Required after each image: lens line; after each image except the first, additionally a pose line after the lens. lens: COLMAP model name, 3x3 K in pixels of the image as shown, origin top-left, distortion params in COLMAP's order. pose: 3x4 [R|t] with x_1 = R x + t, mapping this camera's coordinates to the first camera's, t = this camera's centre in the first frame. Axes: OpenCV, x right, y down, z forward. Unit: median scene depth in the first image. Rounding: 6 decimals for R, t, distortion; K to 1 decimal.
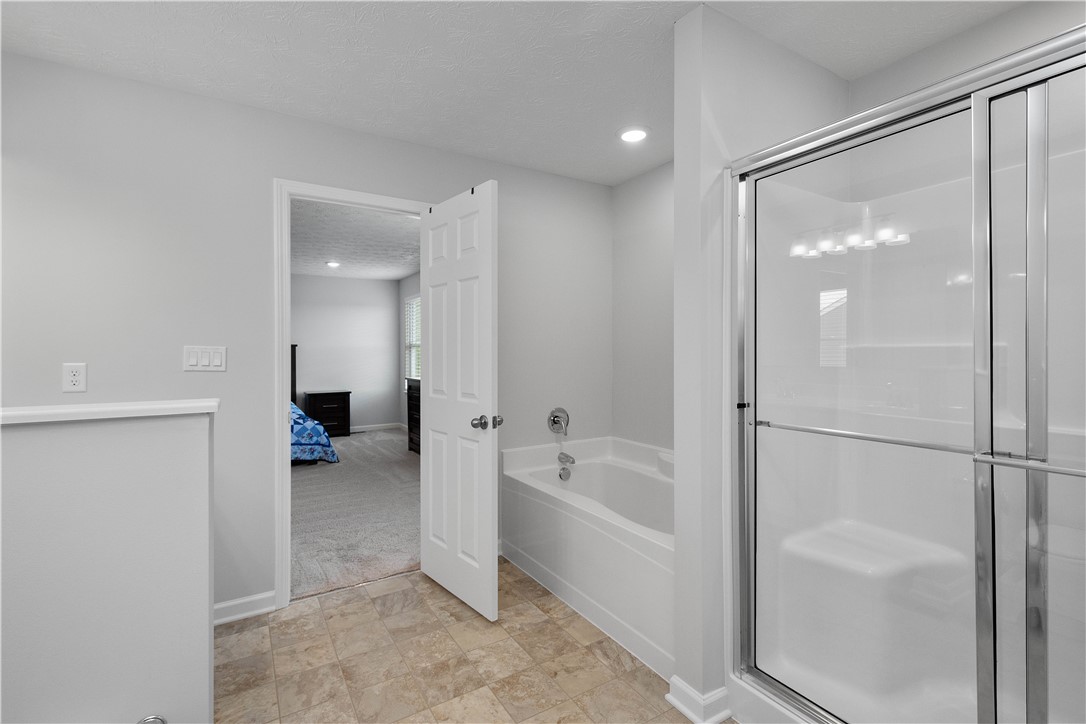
lens RADIAL K [[495.8, 0, 542.2], [0, 495.8, 355.6], [0, 0, 1]] dist [0.000309, -0.000040]
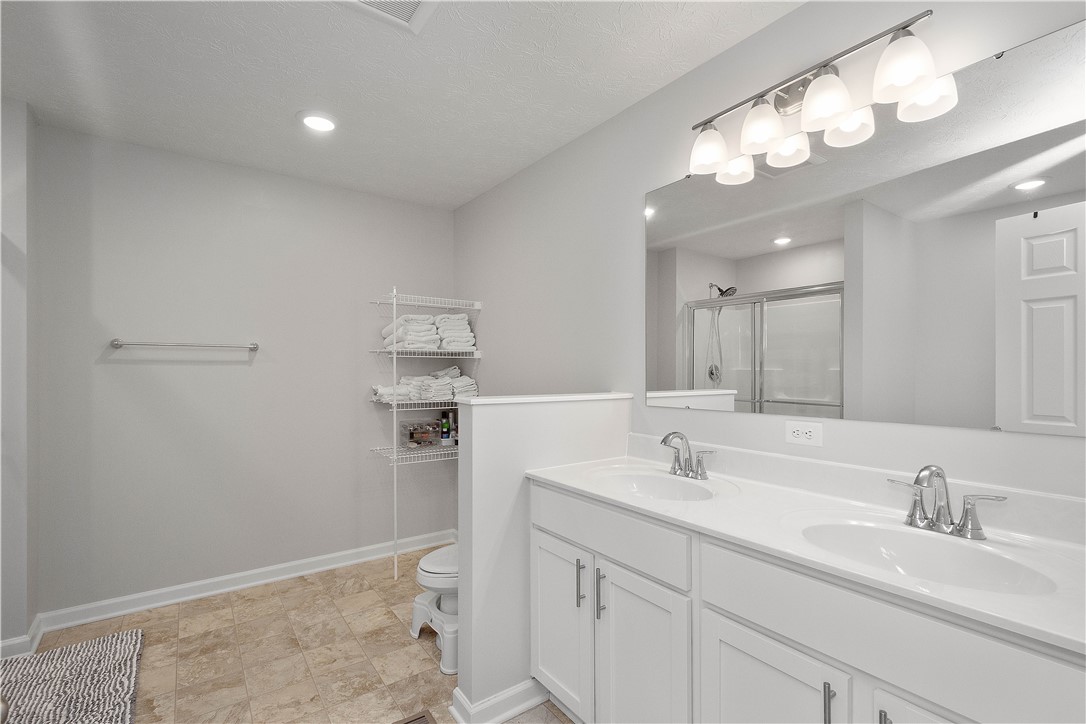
lens RADIAL K [[495.8, 0, 543.2], [0, 495.8, 365.9], [0, 0, 1]] dist [0.000309, -0.000040]
pose [[-0.997744, 0.000702, -0.067128, -0.792720], [0.000618, 0.999999, 0.001266, -0.015628], [0.067129, 0.001222, -0.997744, 1.941547]]
